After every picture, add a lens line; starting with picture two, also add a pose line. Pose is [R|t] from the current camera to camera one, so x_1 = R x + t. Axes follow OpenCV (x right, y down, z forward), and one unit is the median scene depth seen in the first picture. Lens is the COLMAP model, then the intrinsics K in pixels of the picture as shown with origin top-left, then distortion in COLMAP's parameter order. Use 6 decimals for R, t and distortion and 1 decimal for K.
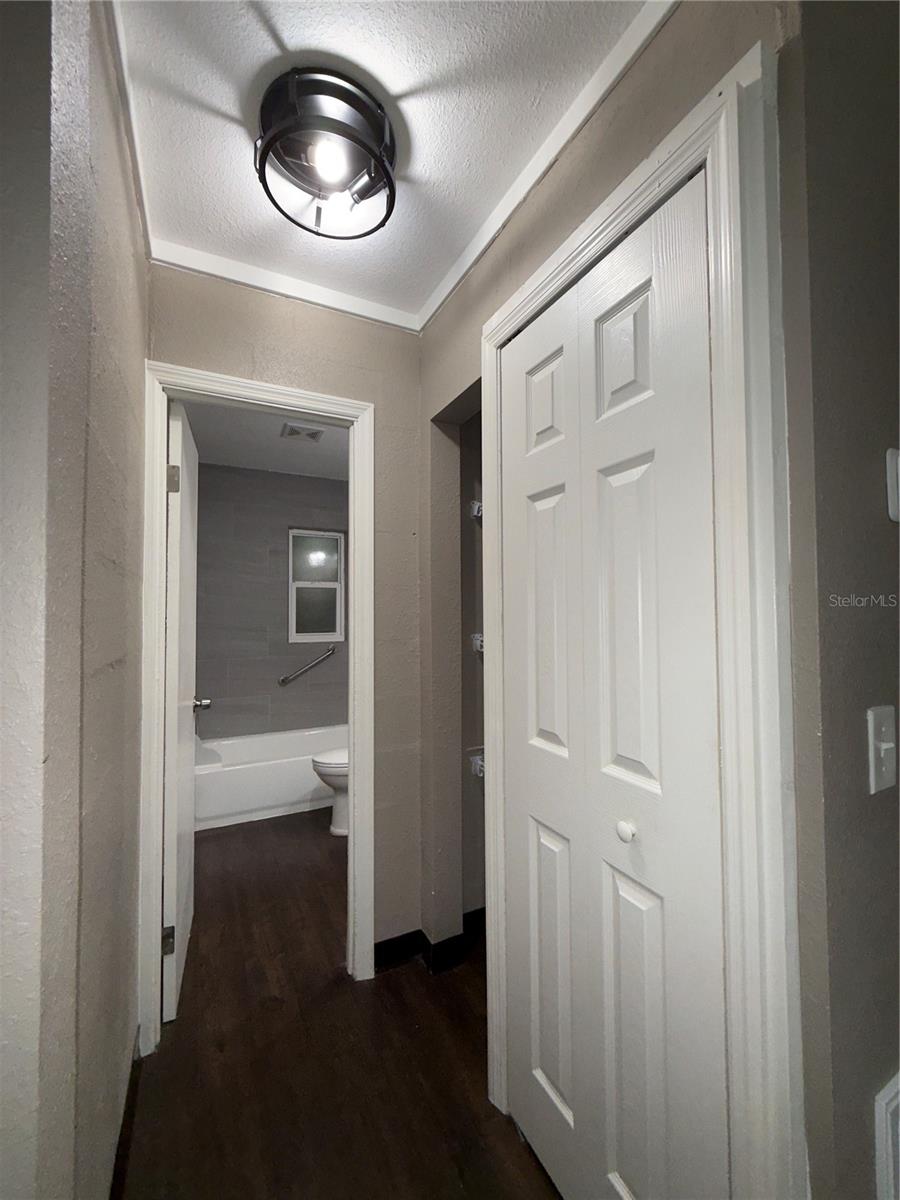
lens RADIAL K [[476.0, 0, 455.4], [0, 476.0, 603.4], [0, 0, 1]] dist [0.001293, 0.000059]
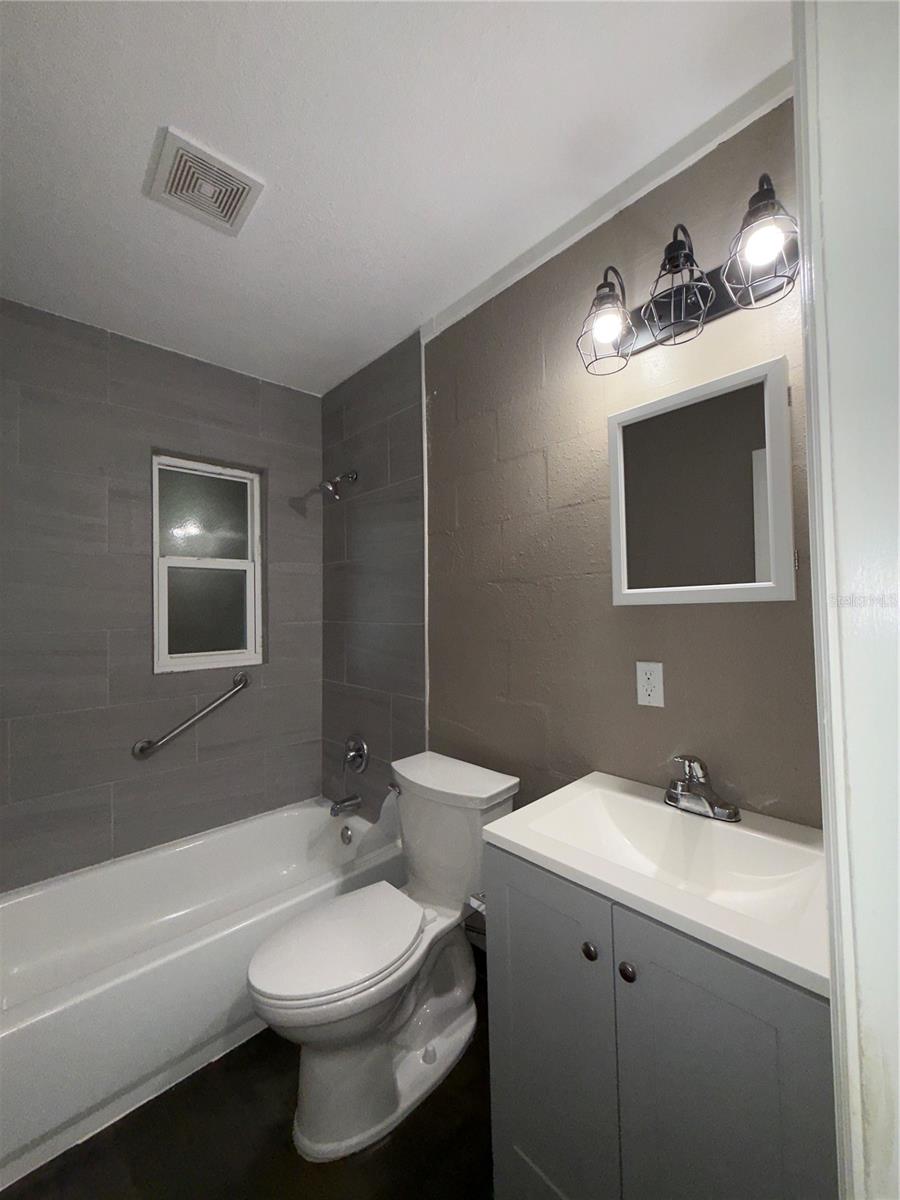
lens RADIAL K [[476.0, 0, 450.0], [0, 476.0, 605.5], [0, 0, 1]] dist [0.001293, 0.000059]
pose [[0.964168, -0.006236, 0.265218, -0.176409], [0.004913, 0.999972, 0.005651, 0.008078], [-0.265245, -0.004145, 0.964172, 0.415542]]
